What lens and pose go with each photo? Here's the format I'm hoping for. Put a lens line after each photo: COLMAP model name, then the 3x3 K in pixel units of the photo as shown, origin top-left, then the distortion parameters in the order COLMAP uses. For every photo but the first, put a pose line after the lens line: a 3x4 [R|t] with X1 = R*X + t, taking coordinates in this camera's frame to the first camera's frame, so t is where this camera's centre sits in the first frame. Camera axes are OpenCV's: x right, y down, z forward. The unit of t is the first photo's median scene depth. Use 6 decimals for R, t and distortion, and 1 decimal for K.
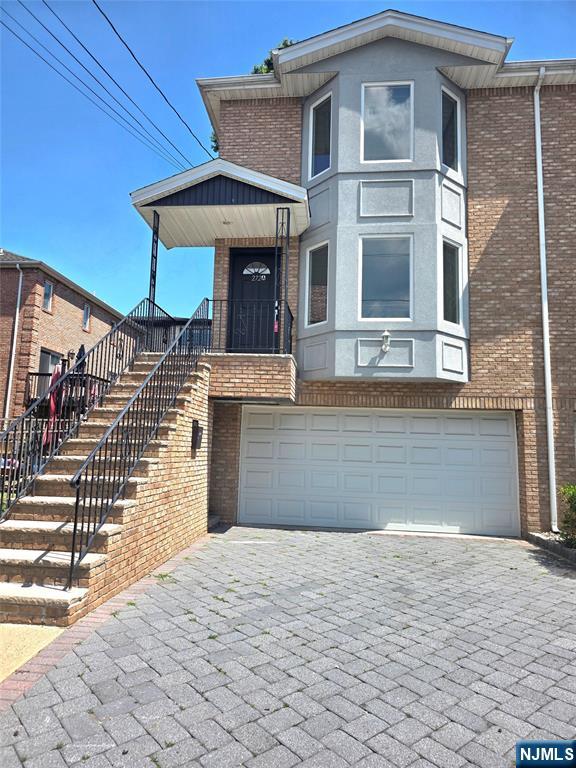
lens RADIAL K [[513.1, 0, 288.0], [0, 513.1, 384.0], [0, 0, 1]] dist [0.117160, -0.172078]
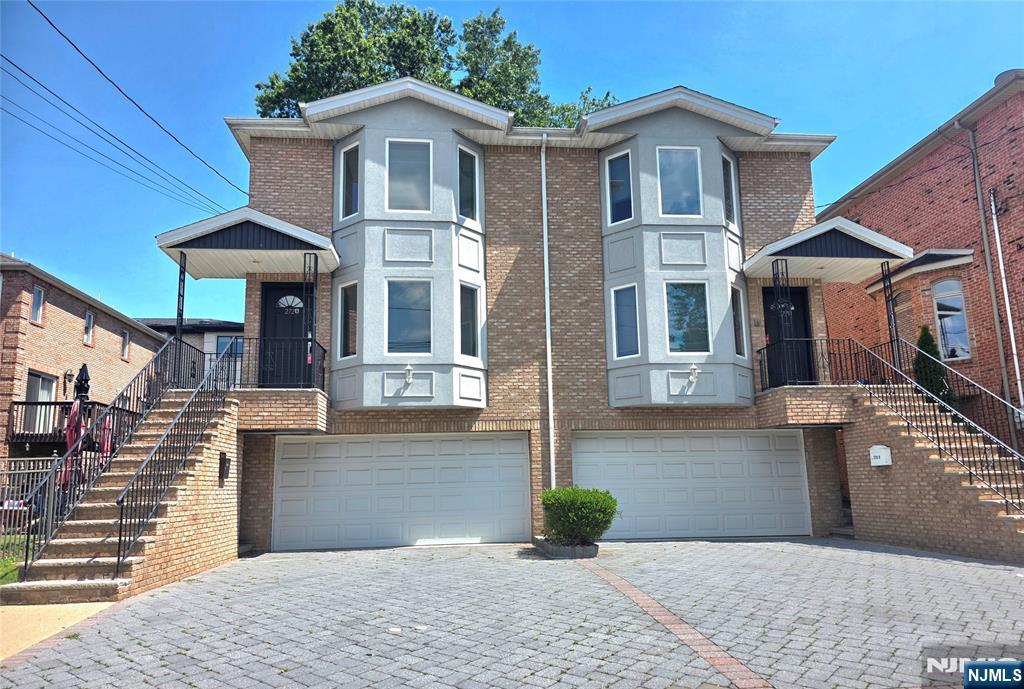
lens RADIAL K [[656.6, 0, 514.5], [0, 656.6, 378.2], [0, 0, 1]] dist [0.066607, -0.065569]
pose [[0.977716, -0.018272, 0.209135, 0.109127], [0.024613, 0.999312, -0.027755, -0.026964], [-0.208484, 0.032284, 0.977493, -0.418100]]
